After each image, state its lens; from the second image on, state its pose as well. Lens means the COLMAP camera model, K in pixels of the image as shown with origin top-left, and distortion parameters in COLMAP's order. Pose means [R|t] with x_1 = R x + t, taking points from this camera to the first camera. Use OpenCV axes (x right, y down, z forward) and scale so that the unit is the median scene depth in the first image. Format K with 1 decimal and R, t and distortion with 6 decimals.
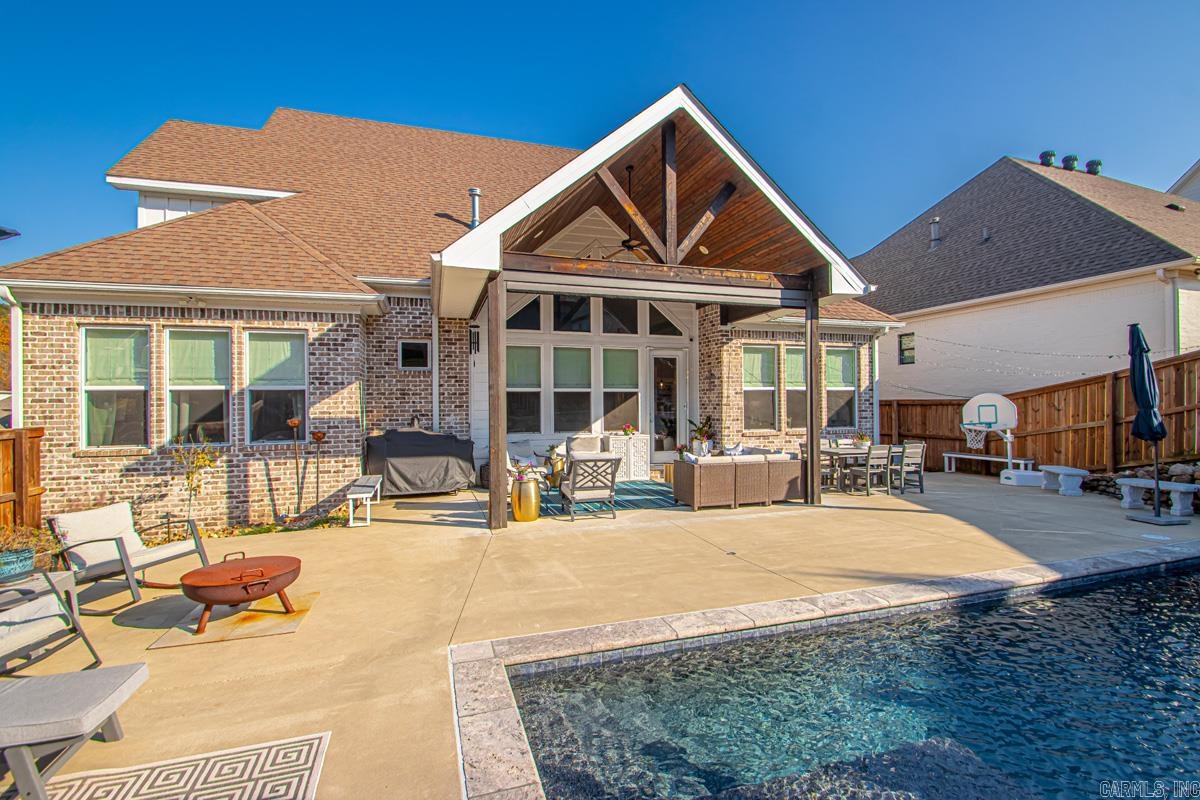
lens RADIAL K [[553.5, 0, 604.9], [0, 553.5, 399.1], [0, 0, 1]] dist [0.002432, -0.010115]
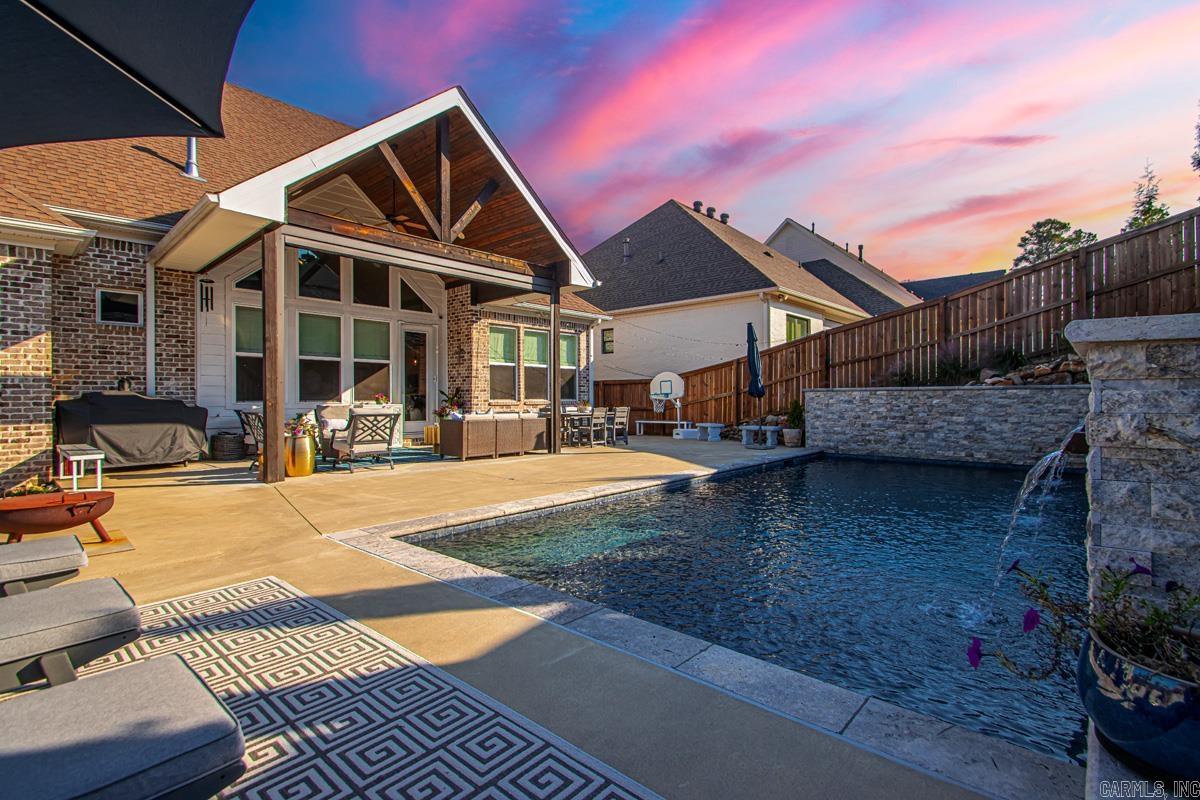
lens RADIAL K [[553.5, 0, 603.8], [0, 553.5, 399.0], [0, 0, 1]] dist [0.002432, -0.010115]
pose [[0.866650, 0.004310, 0.498898, -0.131117], [-0.007146, 0.999967, 0.003775, 0.056283], [-0.498866, -0.006837, 0.866652, -0.114126]]
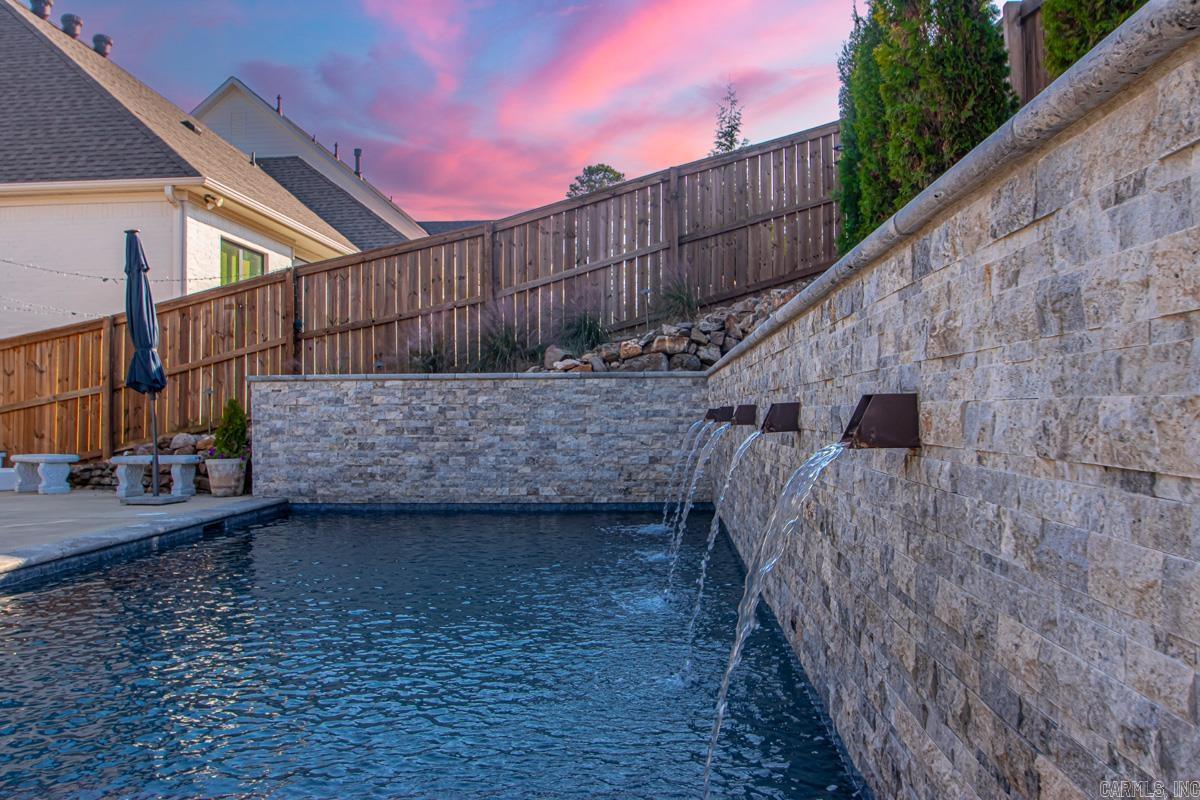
lens RADIAL K [[964.7, 0, 606.8], [0, 964.7, 402.7], [0, 0, 1]] dist [-0.026567, 0.000952]
pose [[0.352710, 0.014634, 0.935618, 0.012038], [-0.003798, 0.999892, -0.014208, 0.076317], [-0.935725, 0.001458, 0.352727, -0.013858]]
